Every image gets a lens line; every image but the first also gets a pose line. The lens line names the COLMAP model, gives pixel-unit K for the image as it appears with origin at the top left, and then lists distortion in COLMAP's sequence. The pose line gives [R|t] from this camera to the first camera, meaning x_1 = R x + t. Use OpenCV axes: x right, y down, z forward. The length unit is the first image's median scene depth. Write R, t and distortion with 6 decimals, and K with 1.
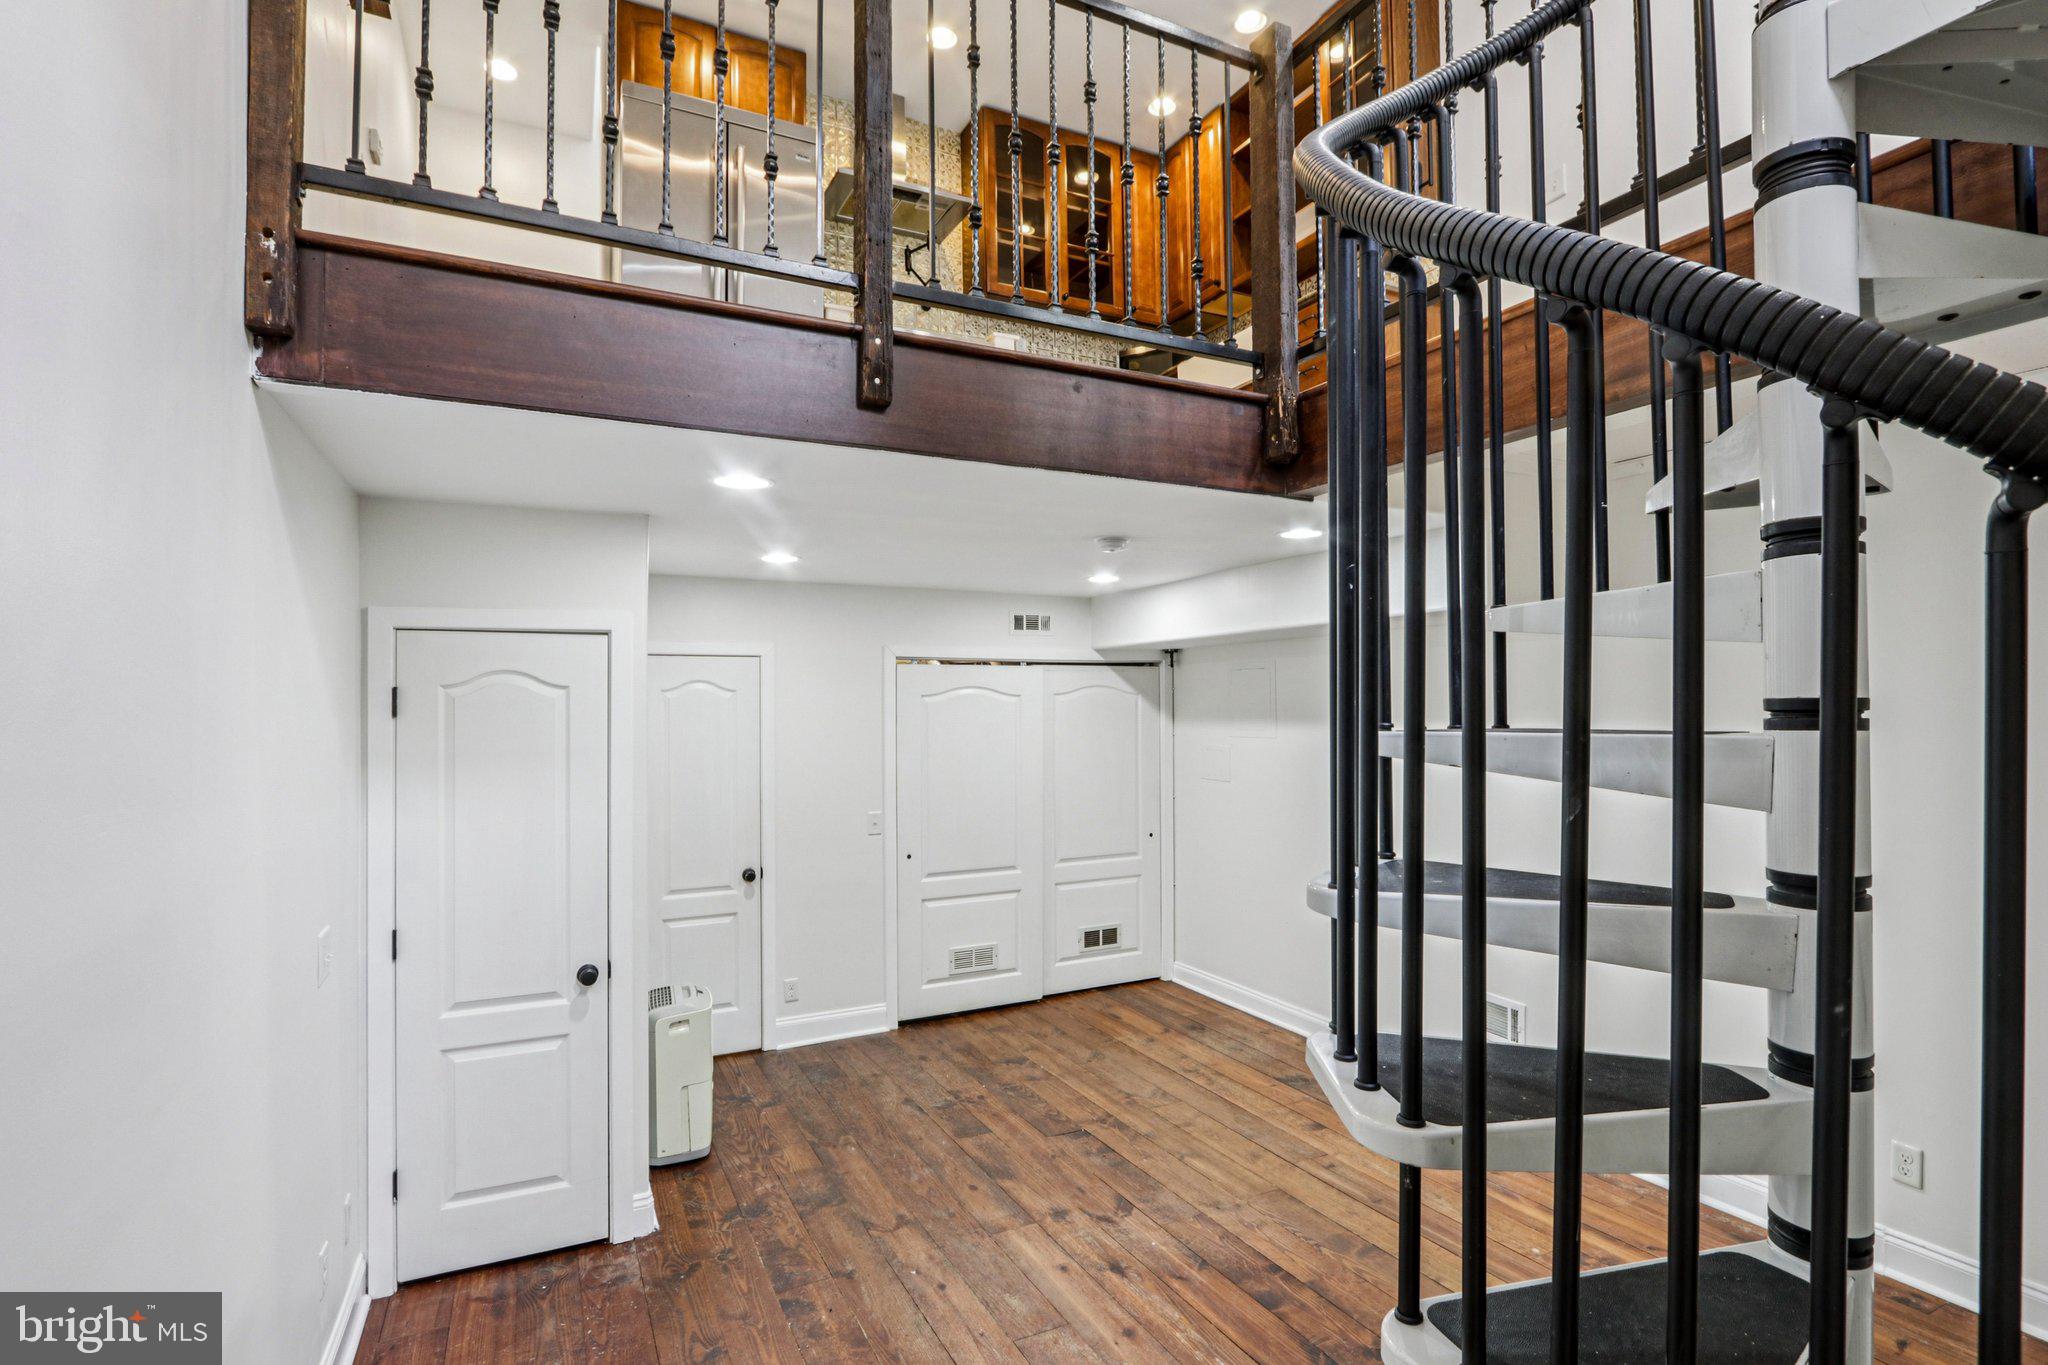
lens RADIAL K [[970.9, 0, 1025.0], [0, 970.9, 701.5], [0, 0, 1]] dist [-0.004586, 0.002271]
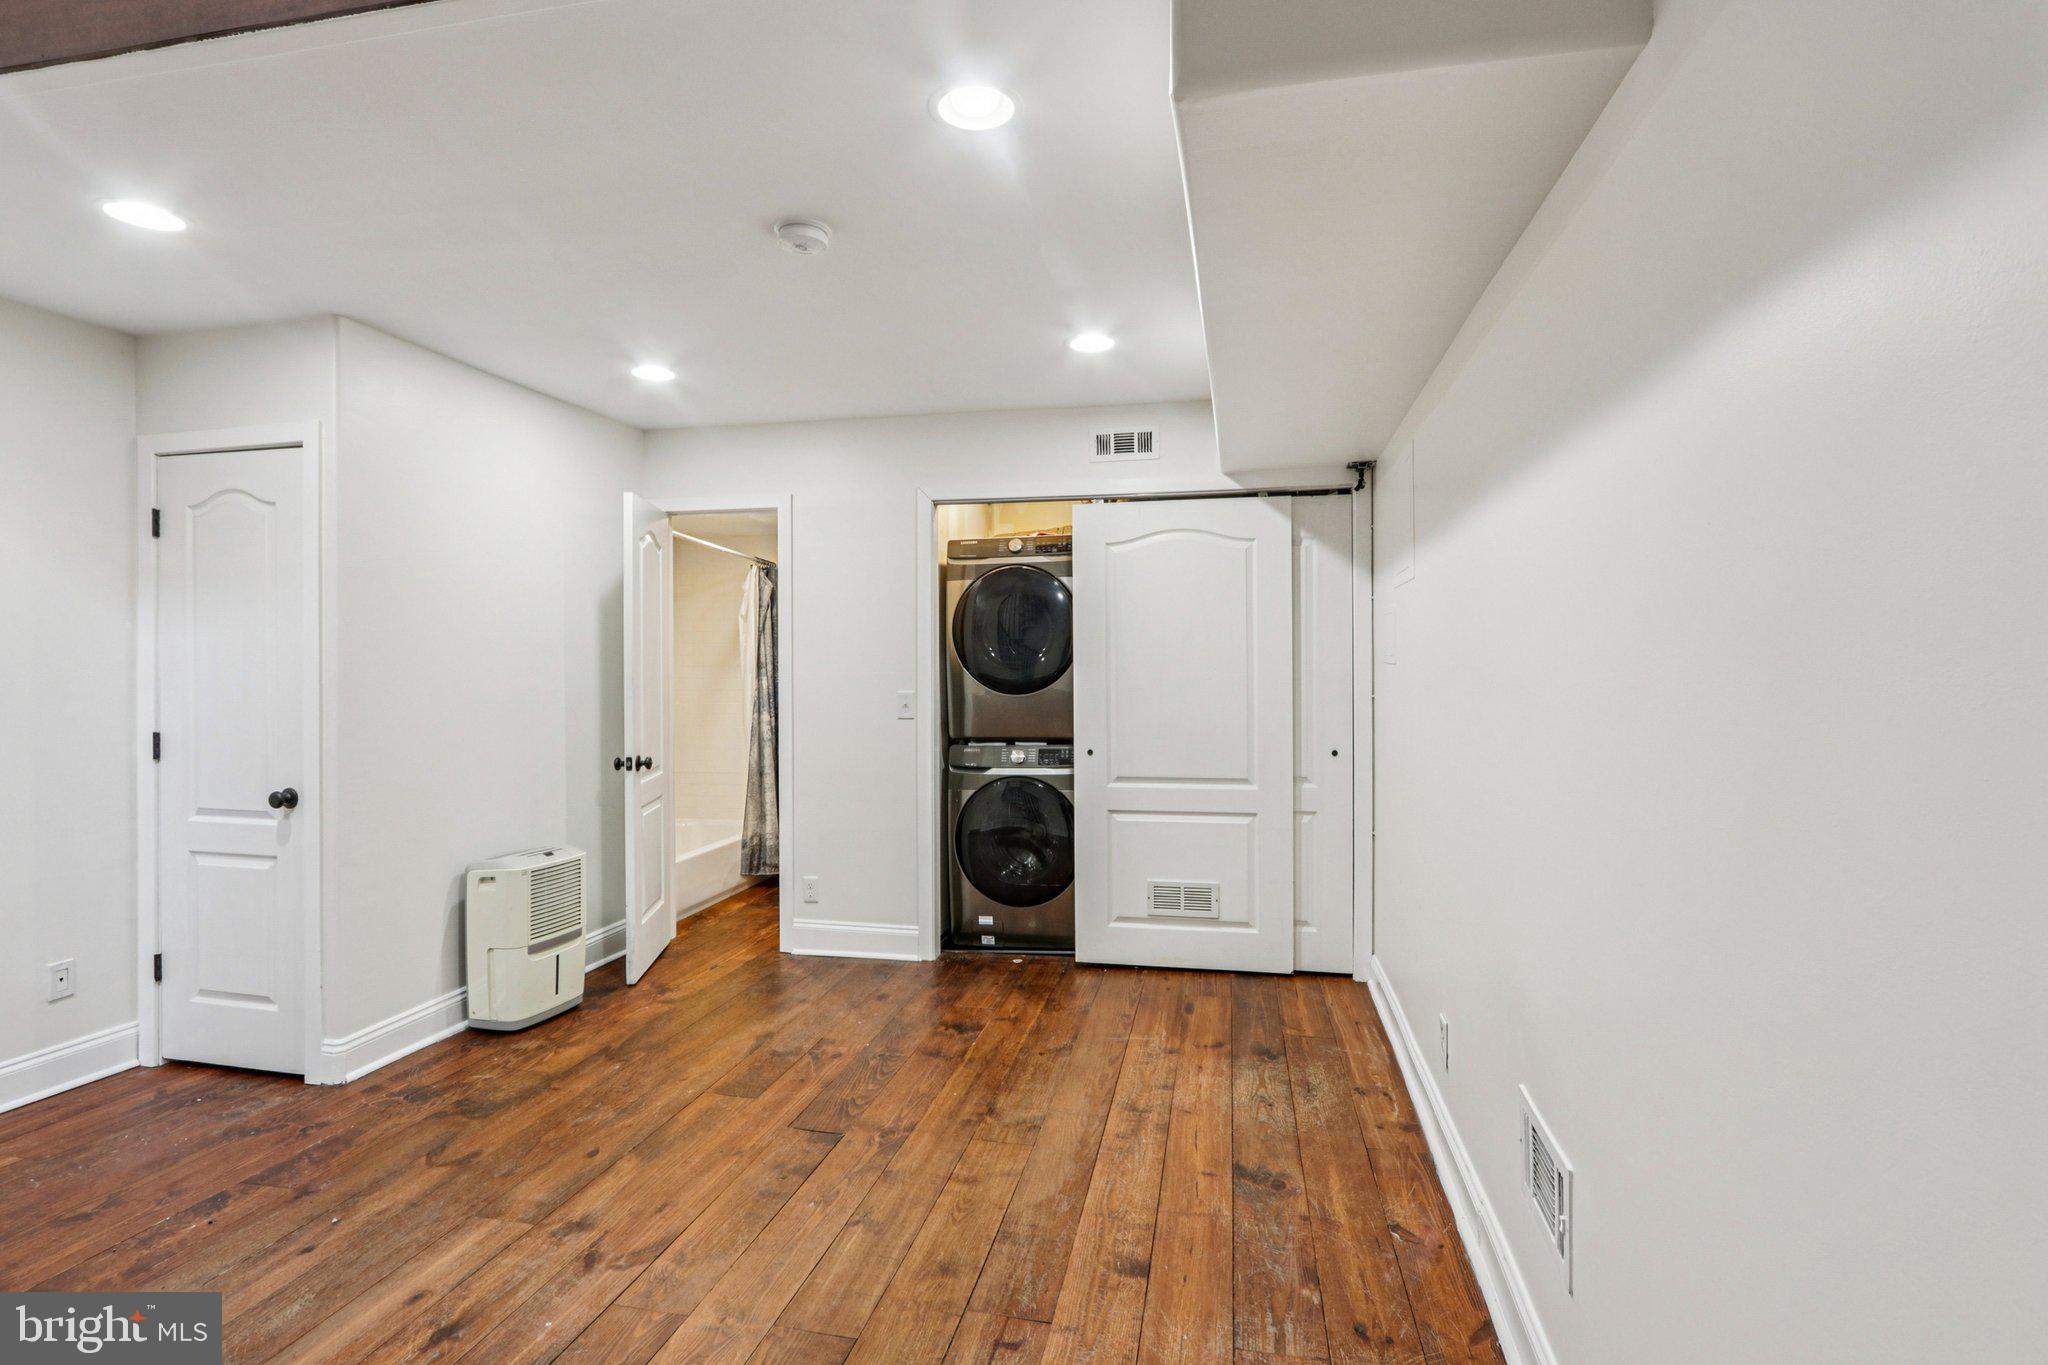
lens RADIAL K [[970.9, 0, 1032.2], [0, 970.9, 662.1], [0, 0, 1]] dist [-0.004586, 0.002271]
pose [[0.779032, 0.002876, -0.626978, 0.567078], [0.001346, 0.999979, 0.006260, 0.107501], [0.626983, -0.005721, 0.779012, 0.546529]]
